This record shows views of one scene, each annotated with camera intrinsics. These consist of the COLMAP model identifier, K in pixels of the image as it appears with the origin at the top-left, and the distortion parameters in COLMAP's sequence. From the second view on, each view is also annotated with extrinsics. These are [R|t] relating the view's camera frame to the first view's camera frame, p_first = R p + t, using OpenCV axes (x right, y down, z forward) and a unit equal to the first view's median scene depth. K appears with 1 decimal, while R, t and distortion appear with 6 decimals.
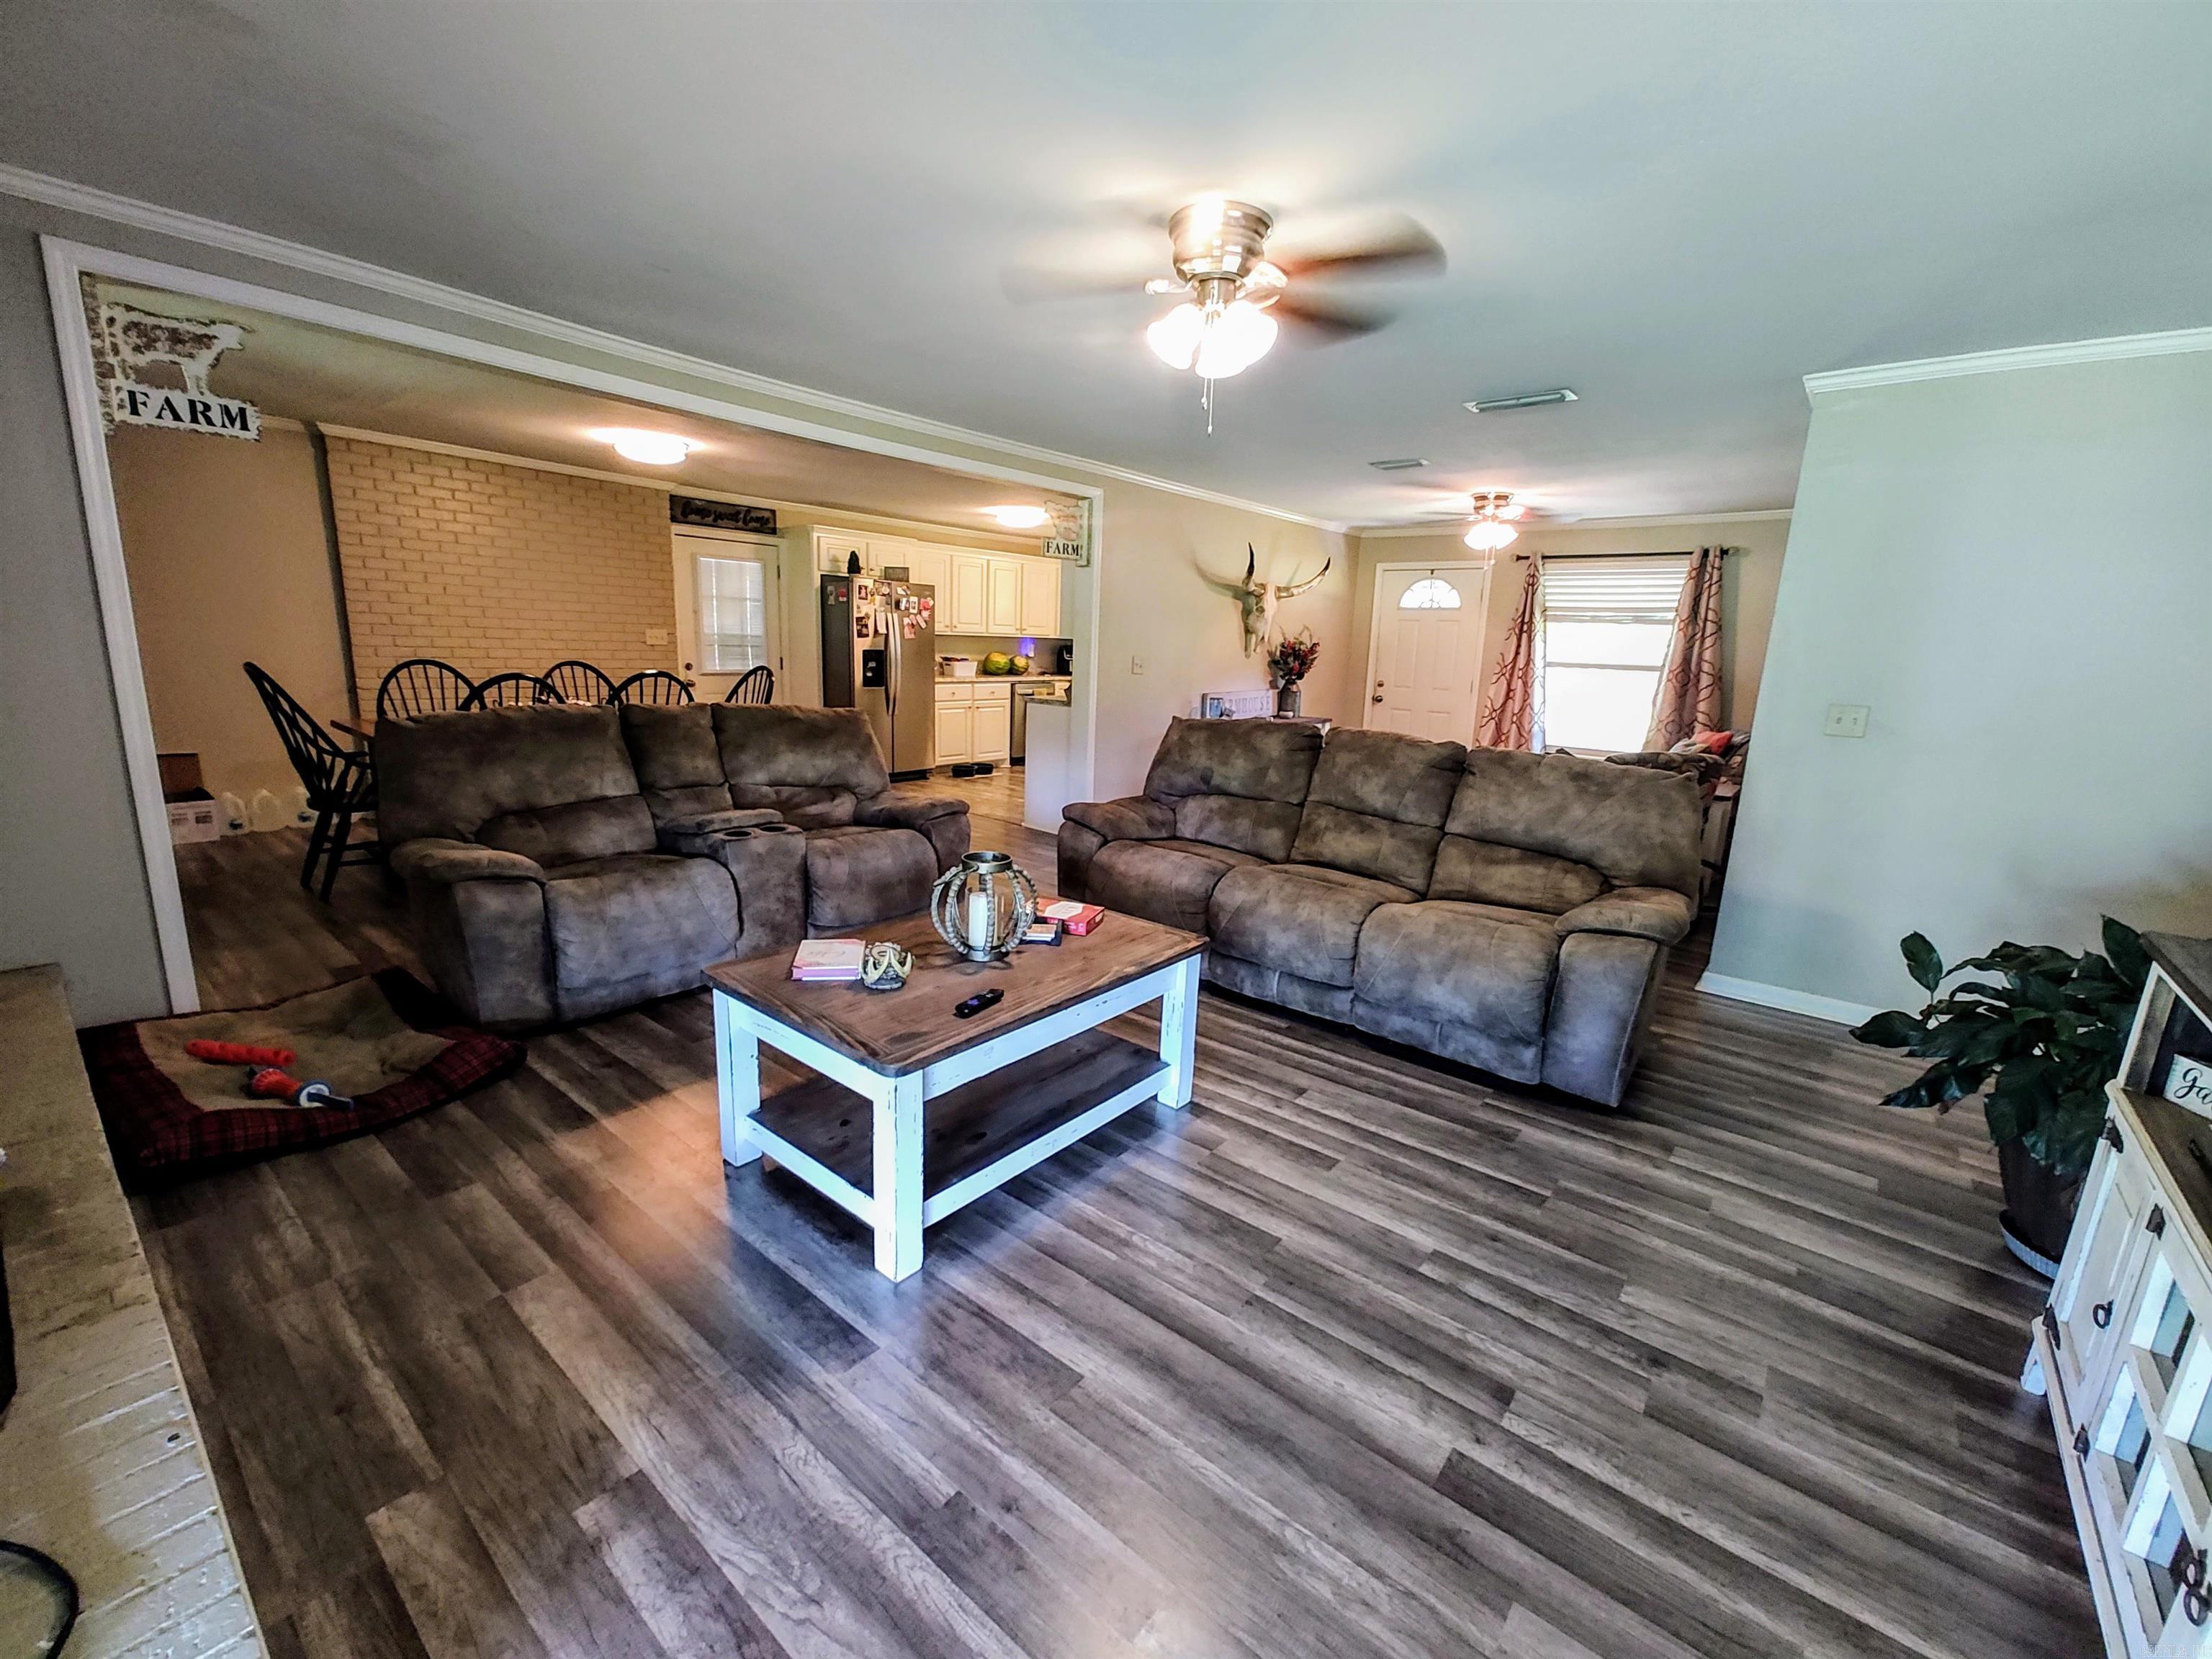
lens RADIAL K [[921.7, 0, 1100.0], [0, 921.7, 815.3], [0, 0, 1]] dist [0.007175, -0.005506]
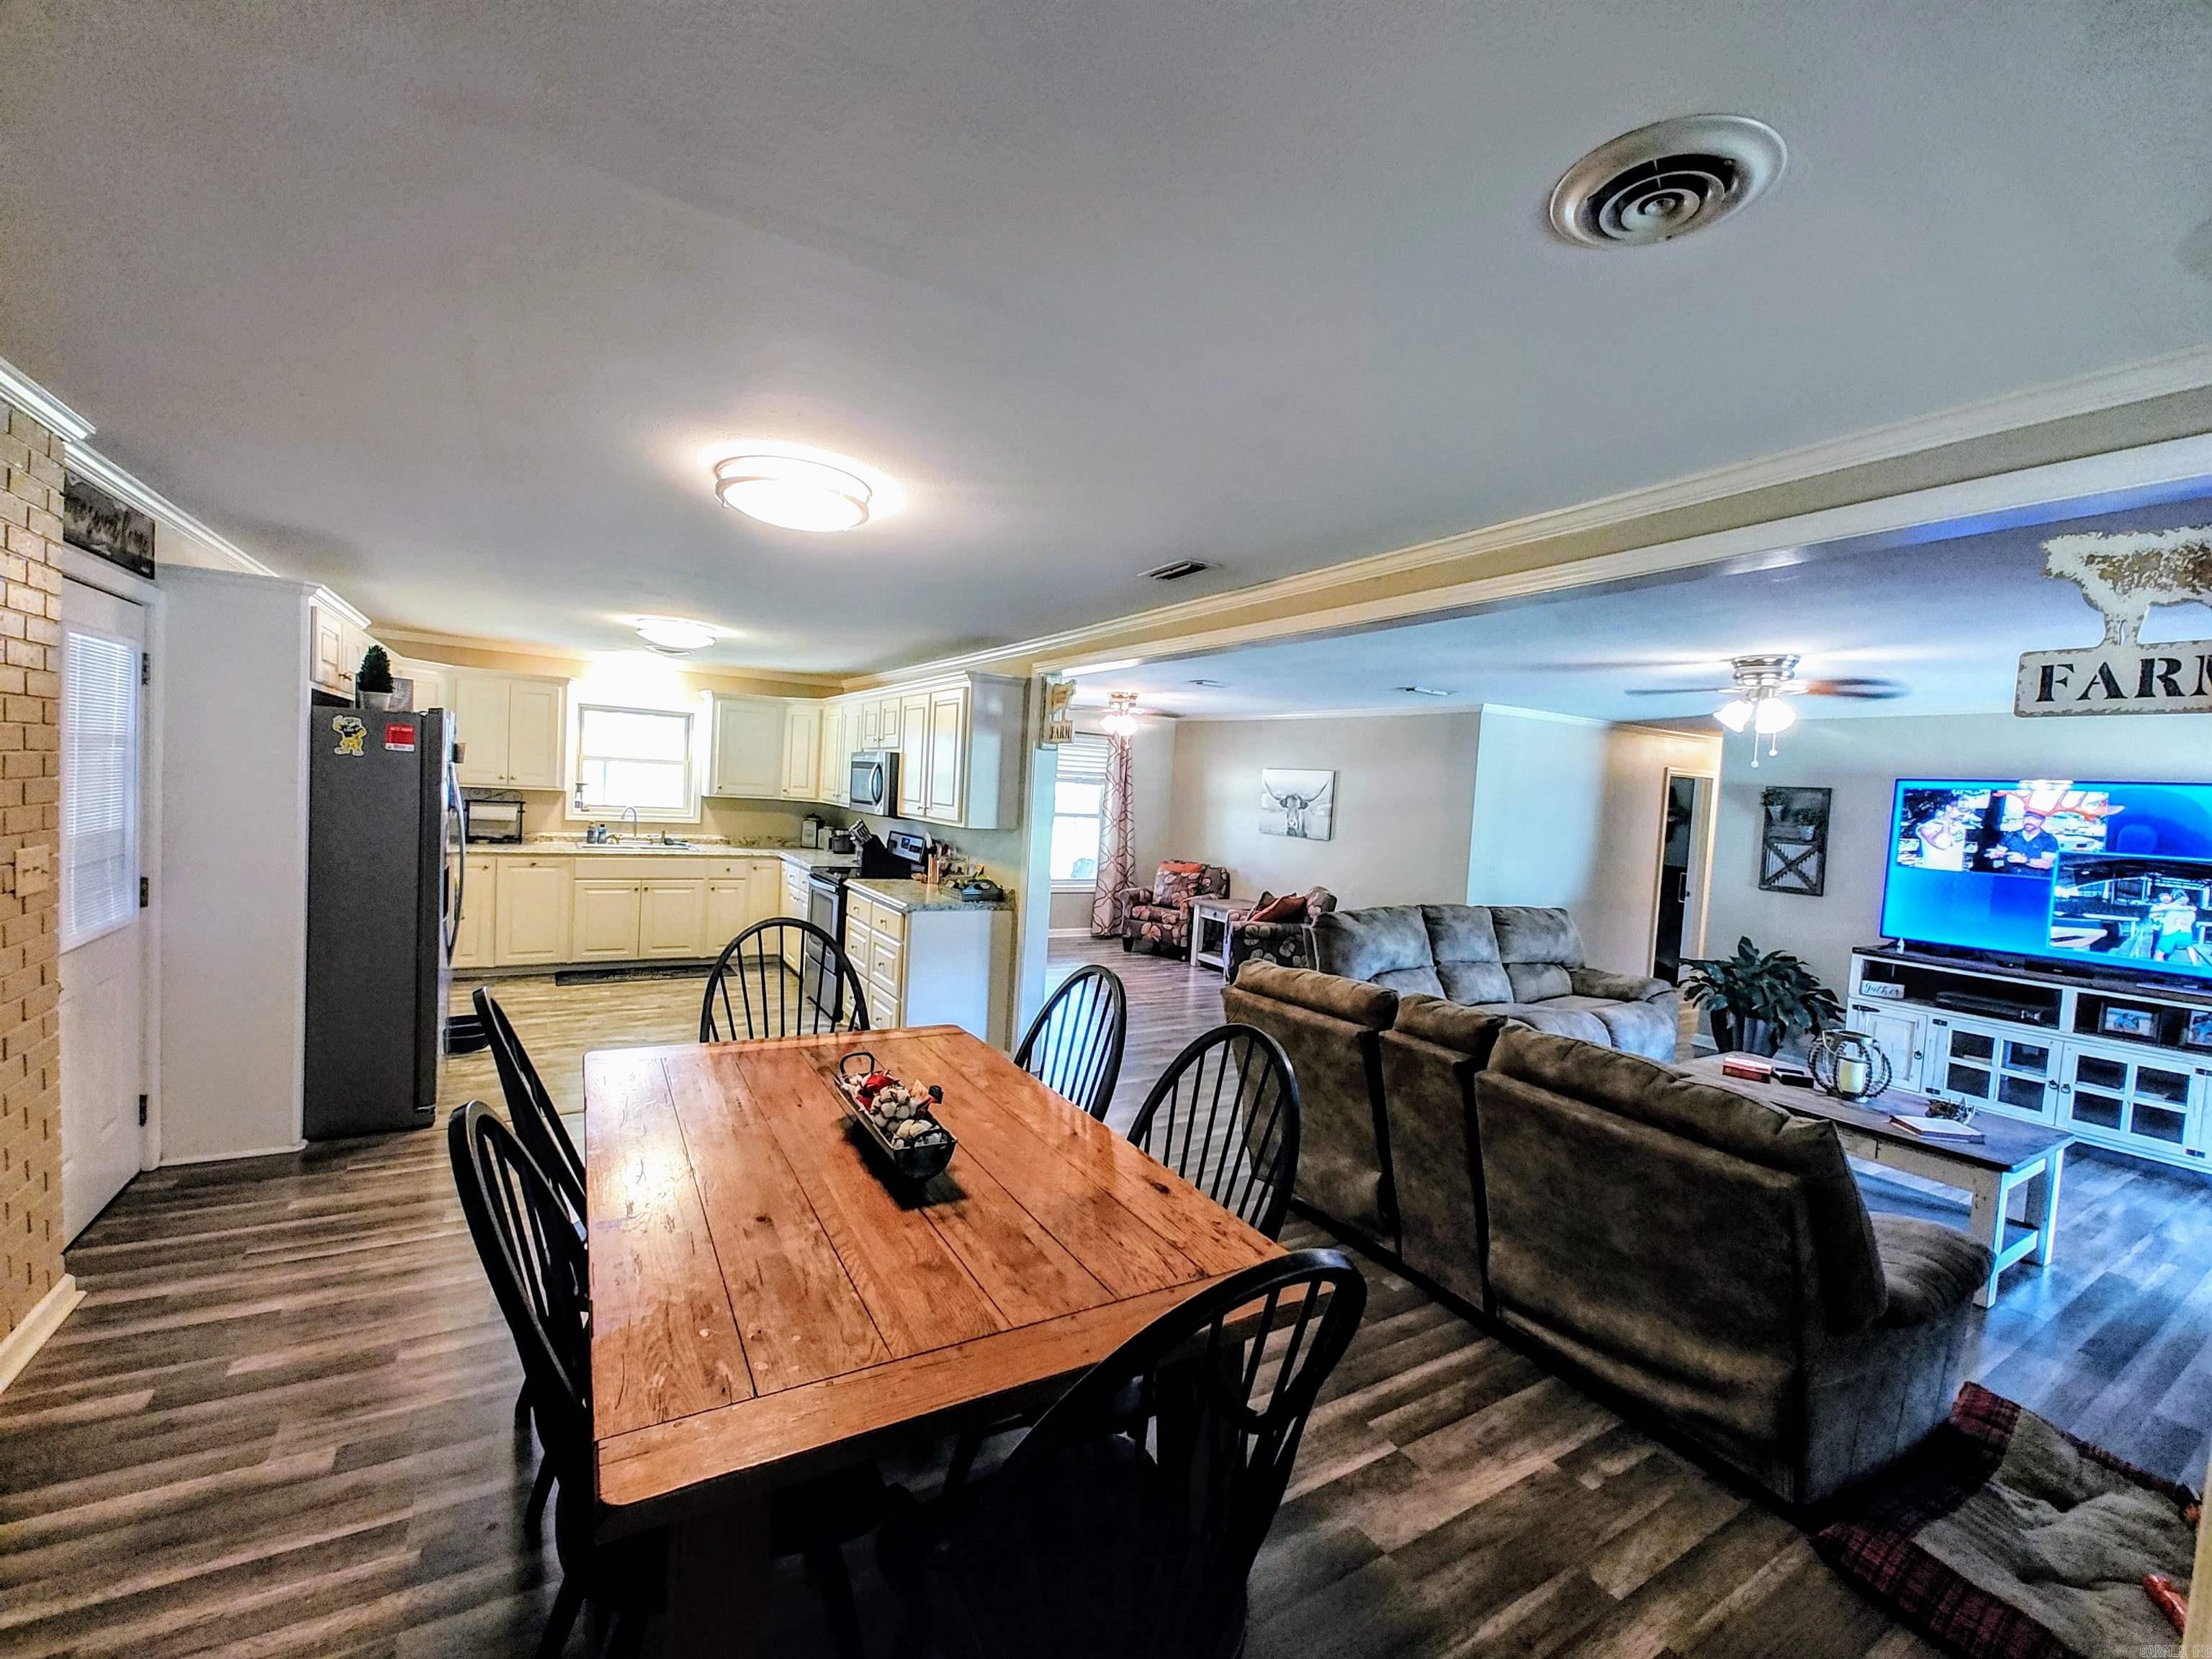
lens RADIAL K [[921.7, 0, 1104.8], [0, 921.7, 833.7], [0, 0, 1]] dist [0.007175, -0.005506]
pose [[0.331312, -0.065387, 0.941253, -0.618615], [0.130944, 0.991128, 0.022761, -0.152608], [-0.934391, 0.115711, 0.336935, 0.499122]]
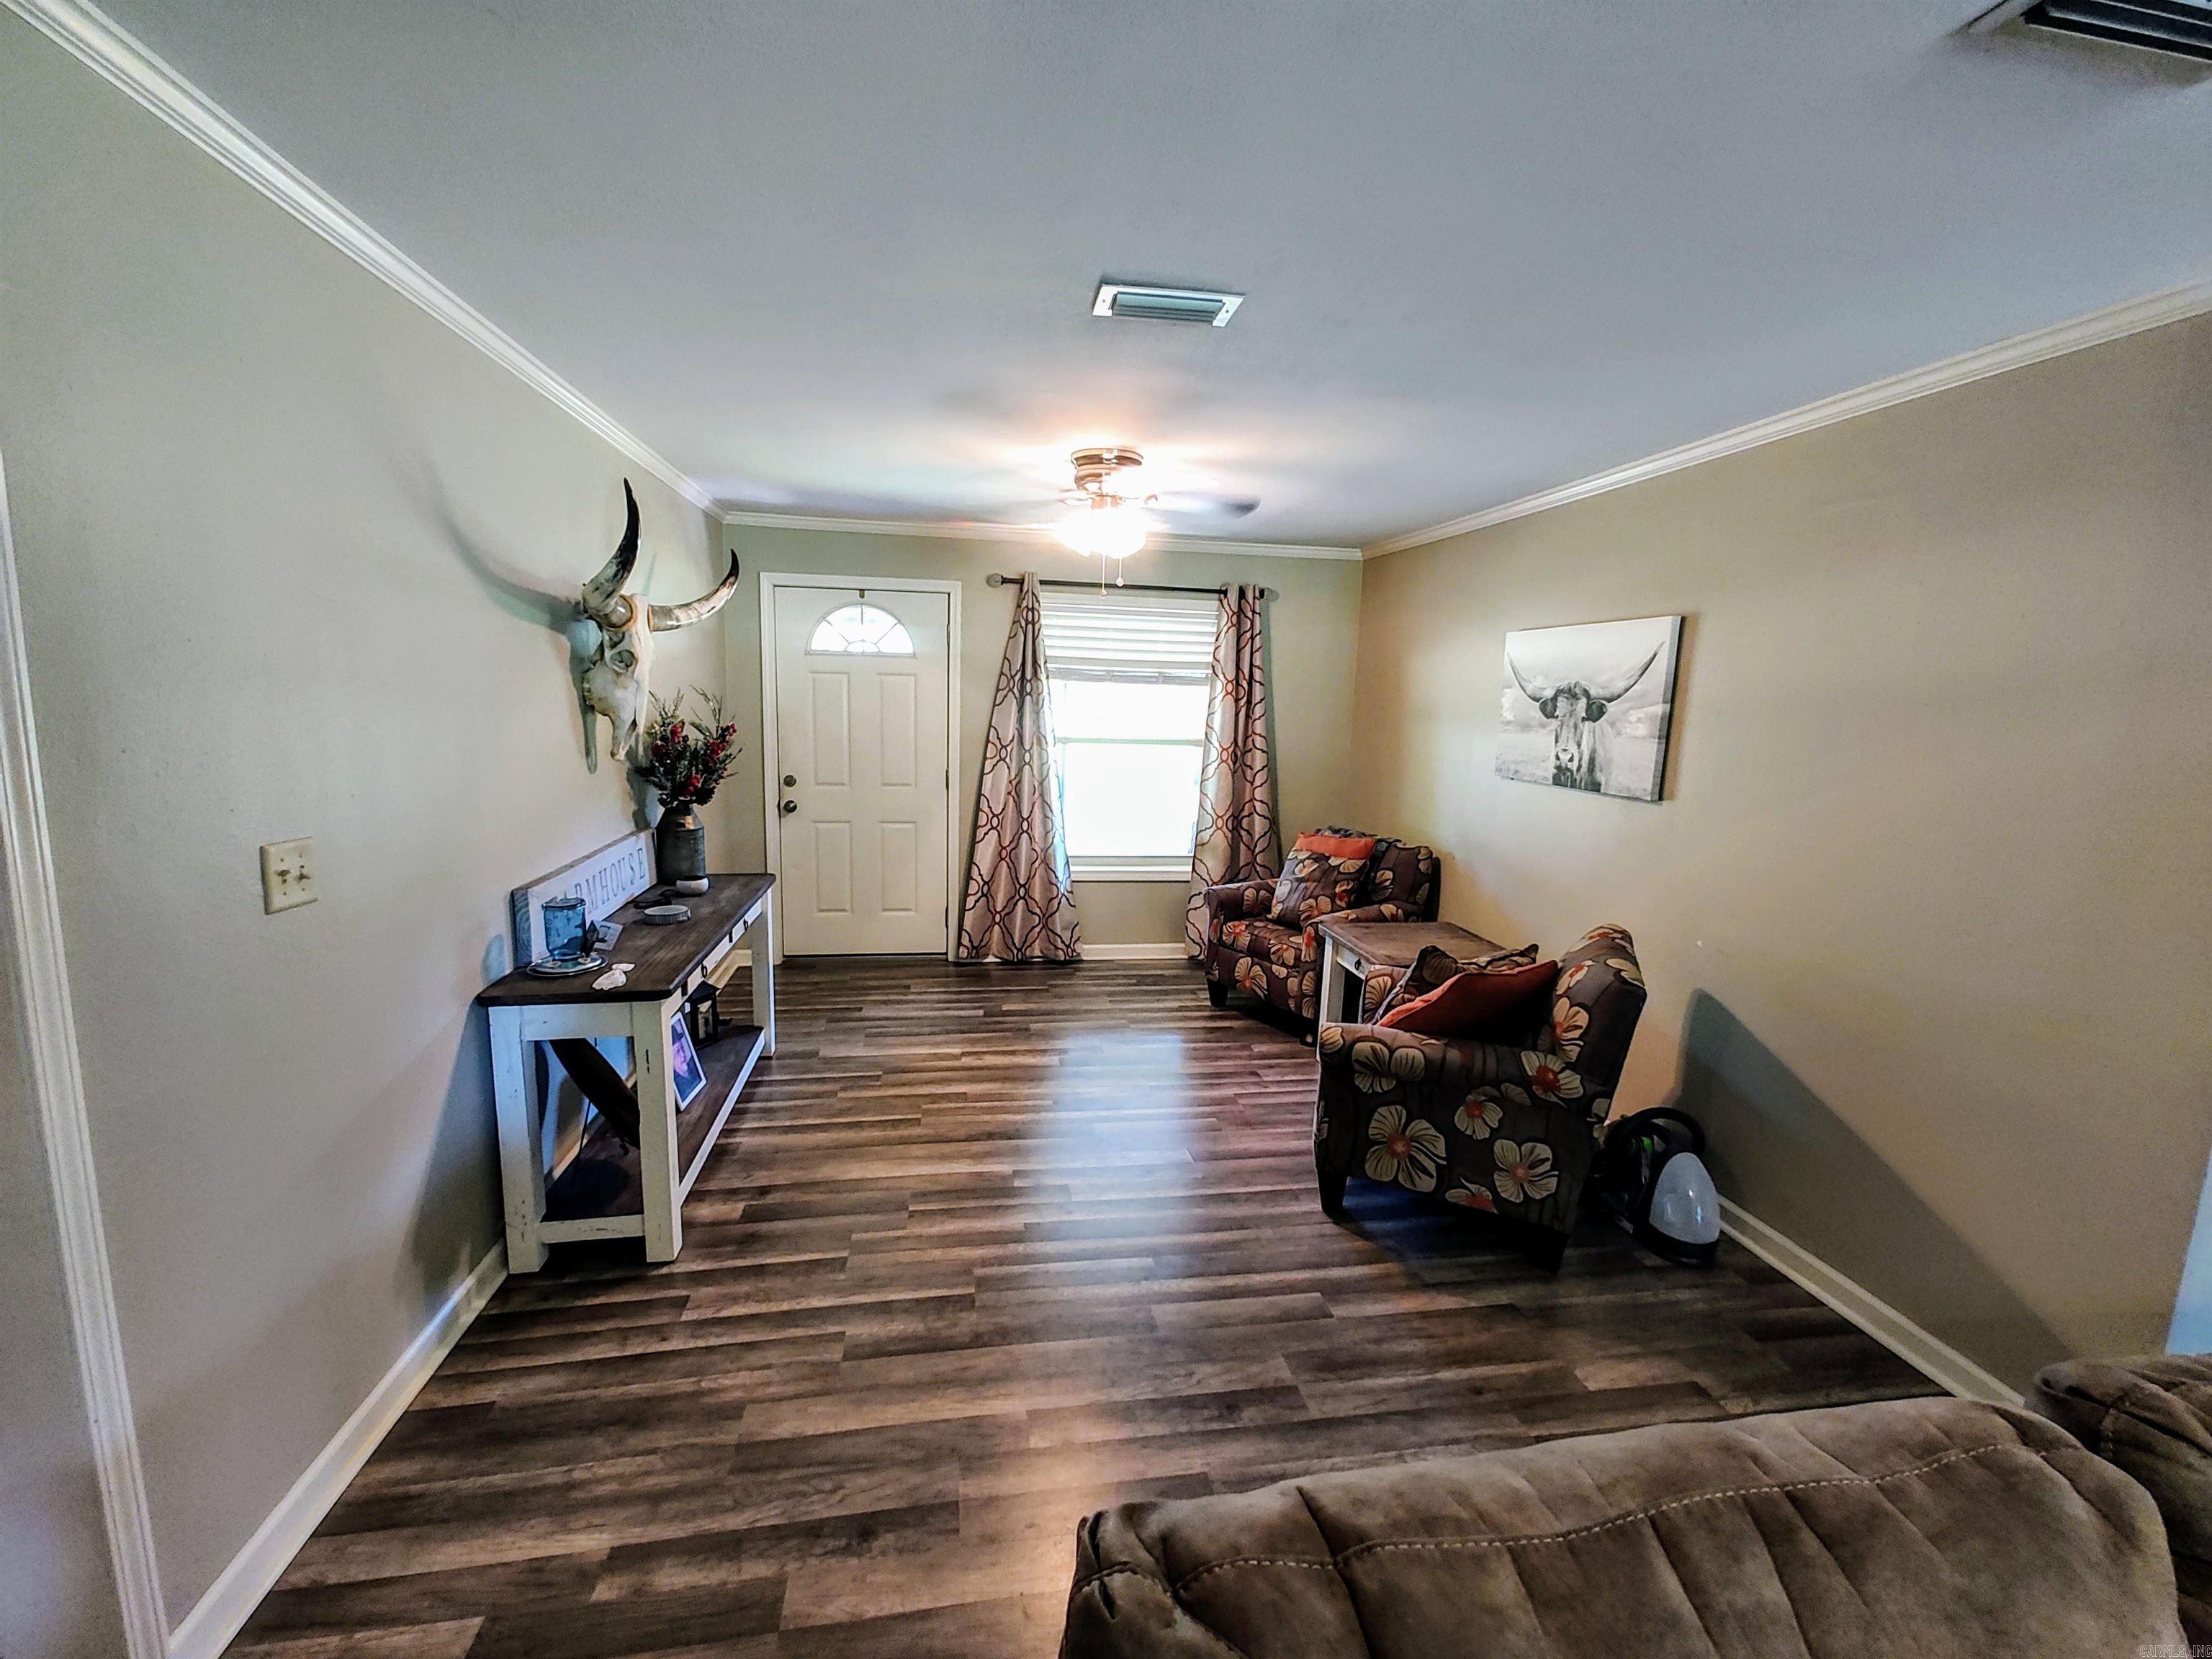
lens RADIAL K [[921.7, 0, 1104.4], [0, 921.7, 828.2], [0, 0, 1]] dist [0.007175, -0.005506]
pose [[0.658362, -0.123352, 0.742526, 0.000390], [0.134691, 0.989865, 0.045017, -0.126464], [-0.740553, 0.070374, 0.668303, 0.525984]]
